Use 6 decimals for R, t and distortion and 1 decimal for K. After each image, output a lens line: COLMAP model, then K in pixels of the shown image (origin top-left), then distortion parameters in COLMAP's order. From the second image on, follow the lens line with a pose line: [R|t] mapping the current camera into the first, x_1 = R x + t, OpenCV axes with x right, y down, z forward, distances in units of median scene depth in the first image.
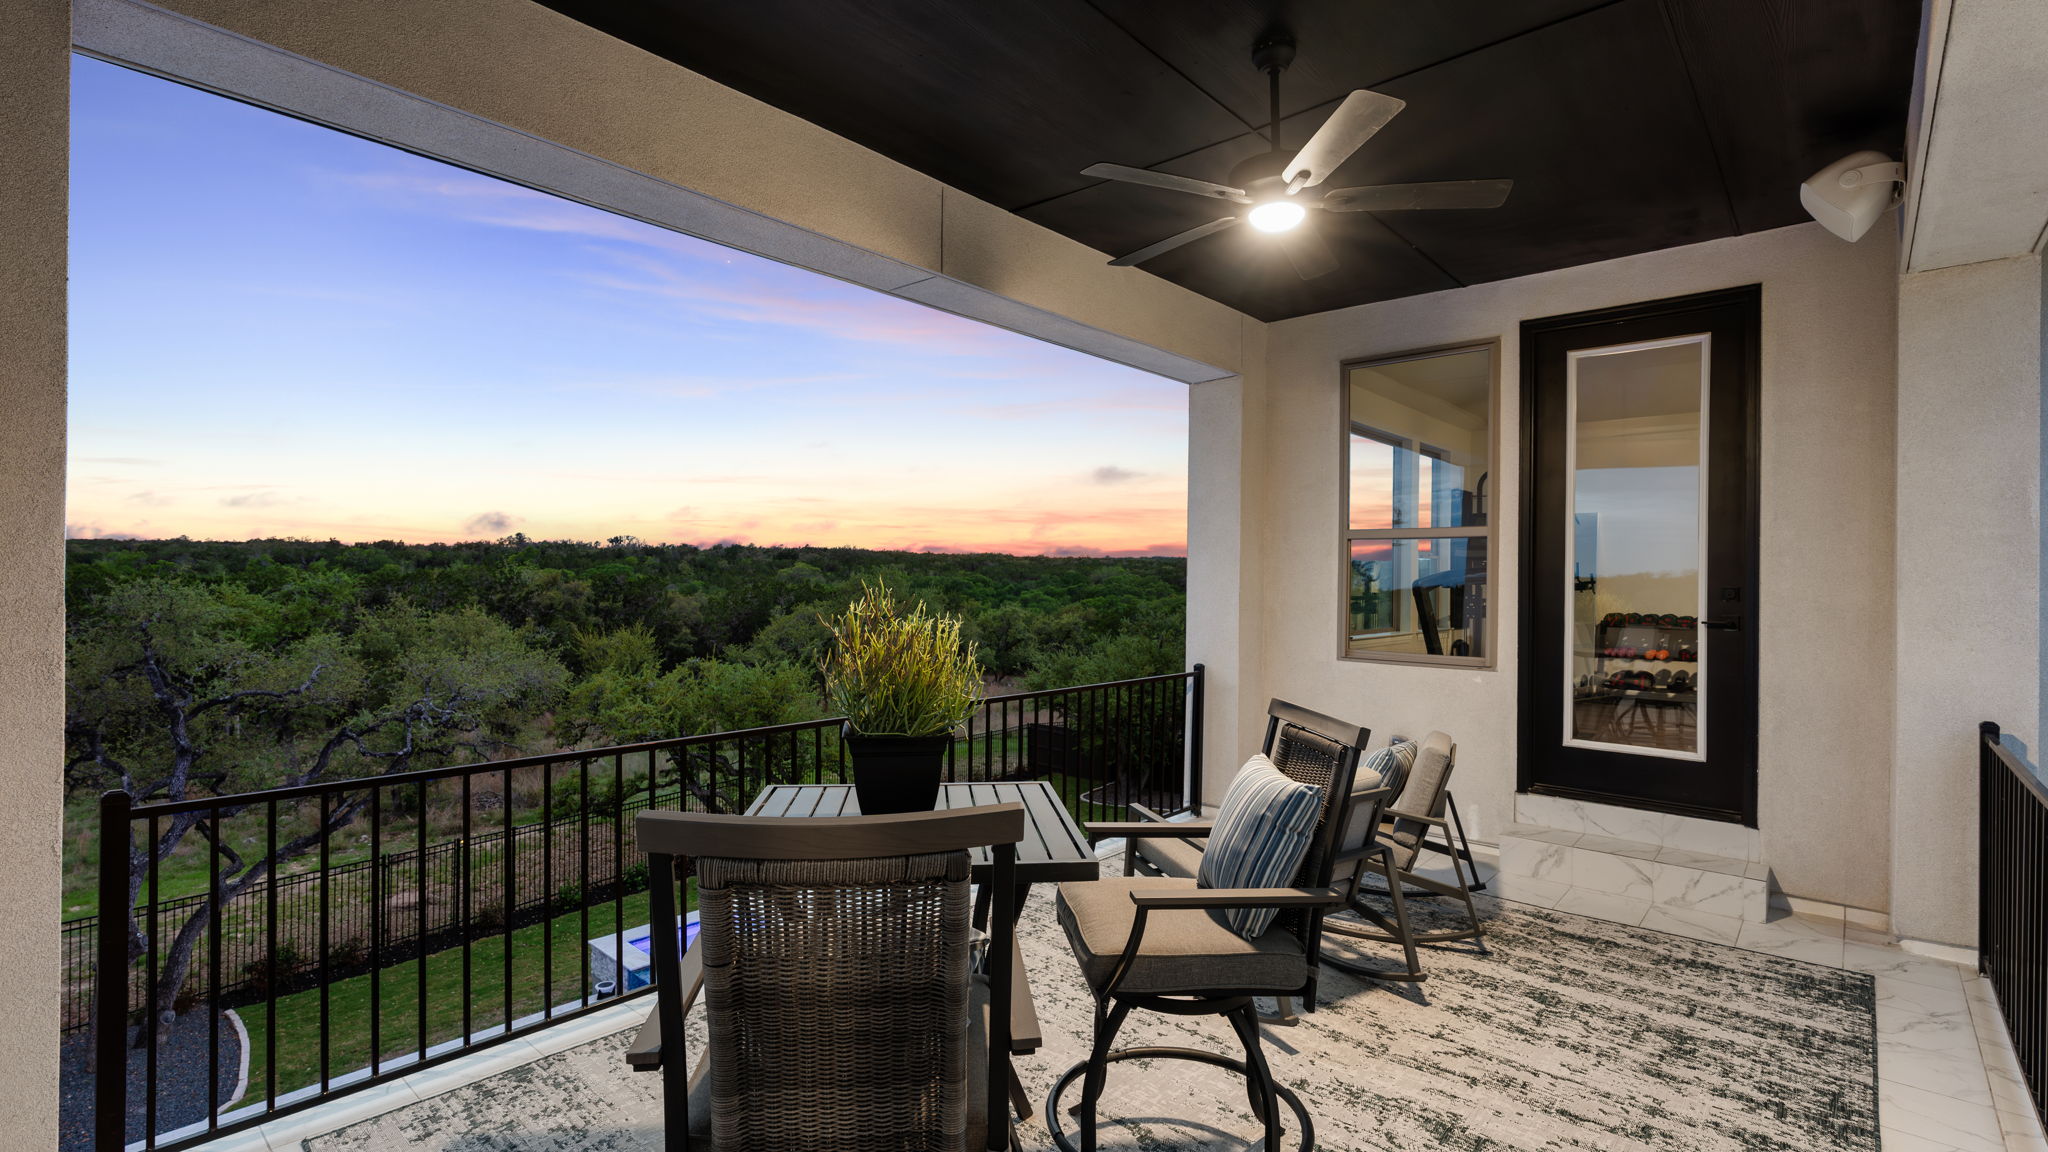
lens RADIAL K [[933.1, 0, 1024.0], [0, 933.1, 576.0], [0, 0, 1]] dist [-0.010189, 0.000143]
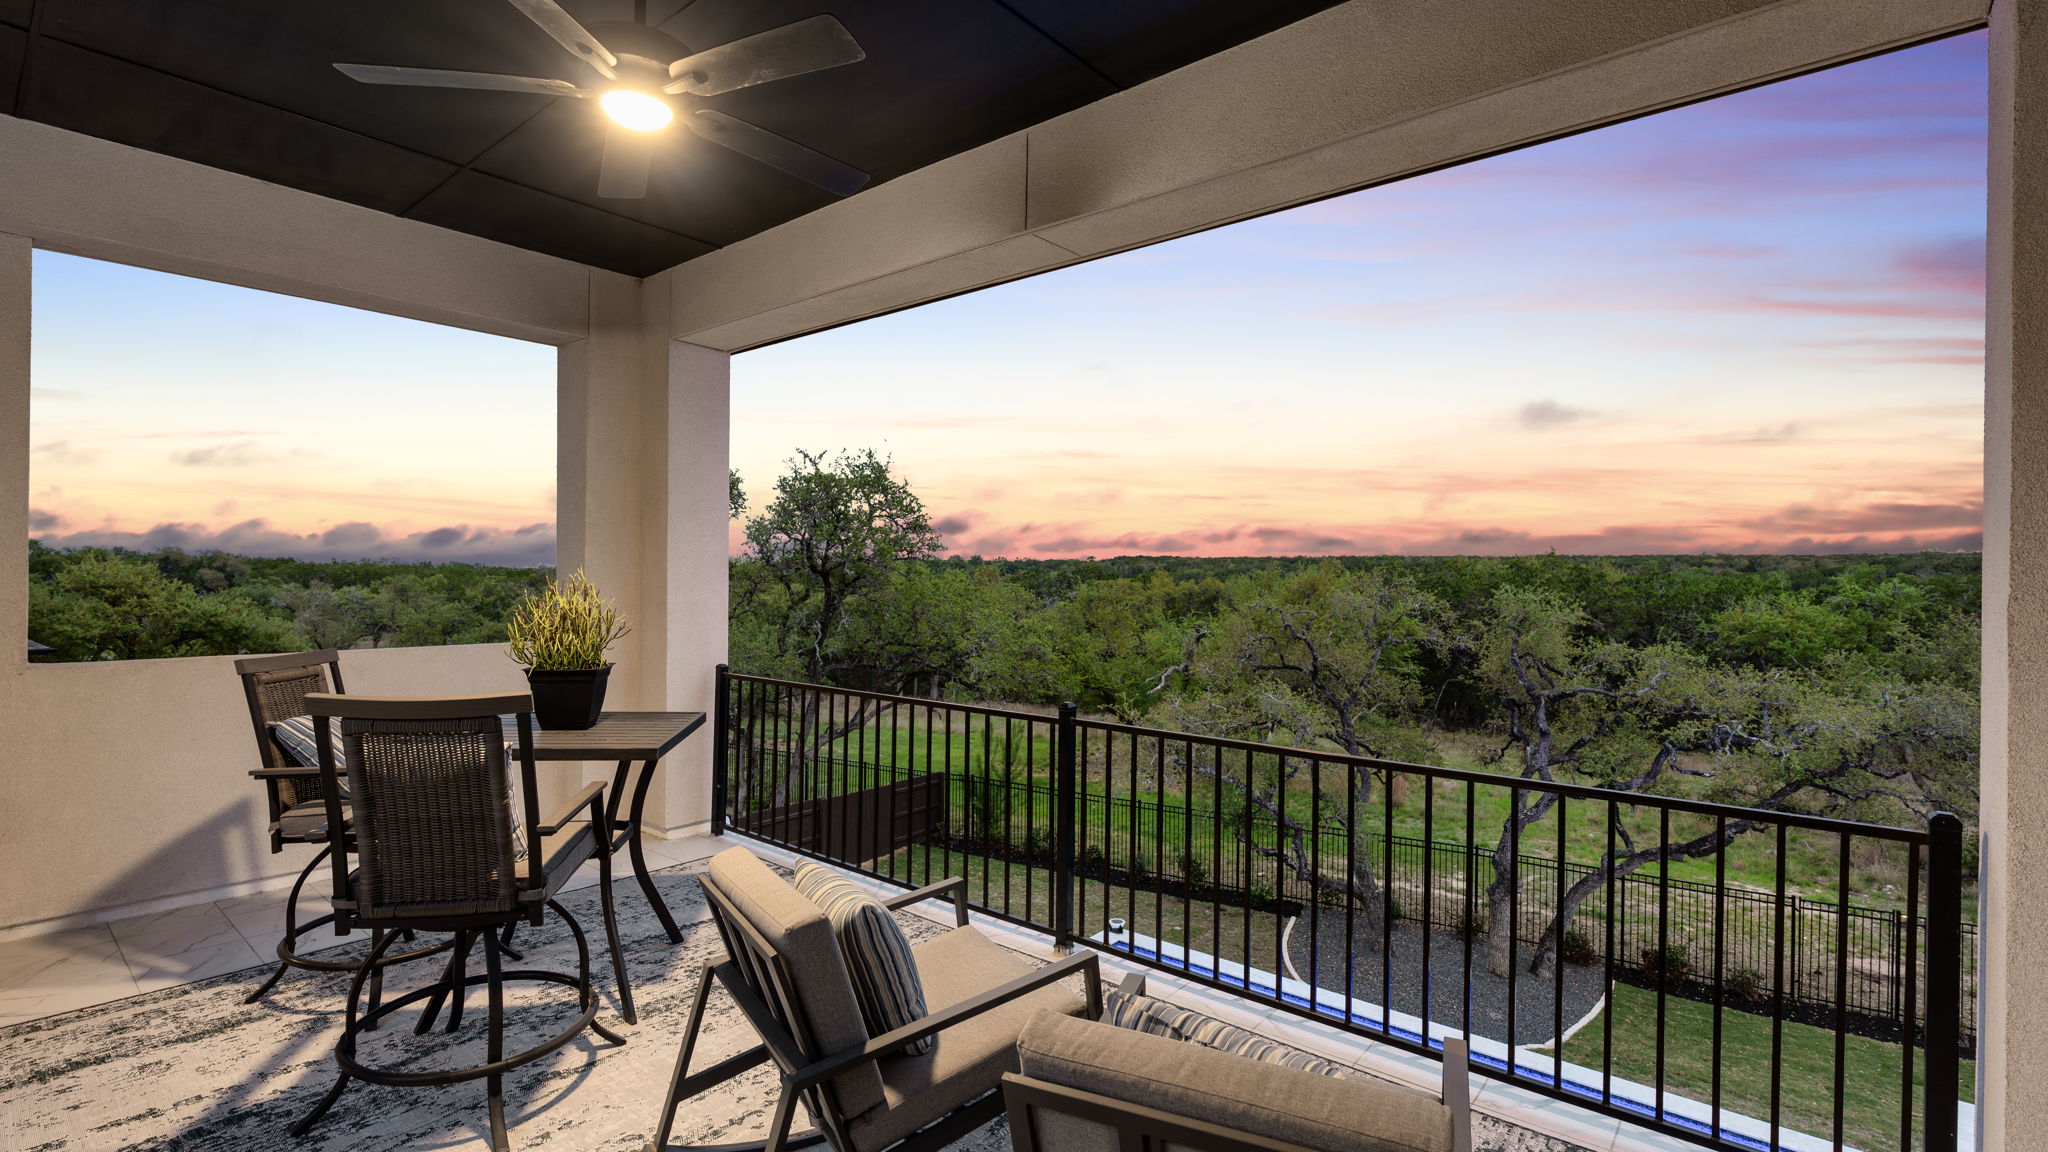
lens RADIAL K [[933.1, 0, 1024.0], [0, 933.1, 576.0], [0, 0, 1]] dist [-0.010189, 0.000143]
pose [[0.026970, -0.008399, -0.999601, 0.227060], [-0.005359, 0.999949, -0.008547, 0.003811], [0.999622, 0.005587, 0.026923, 0.277150]]
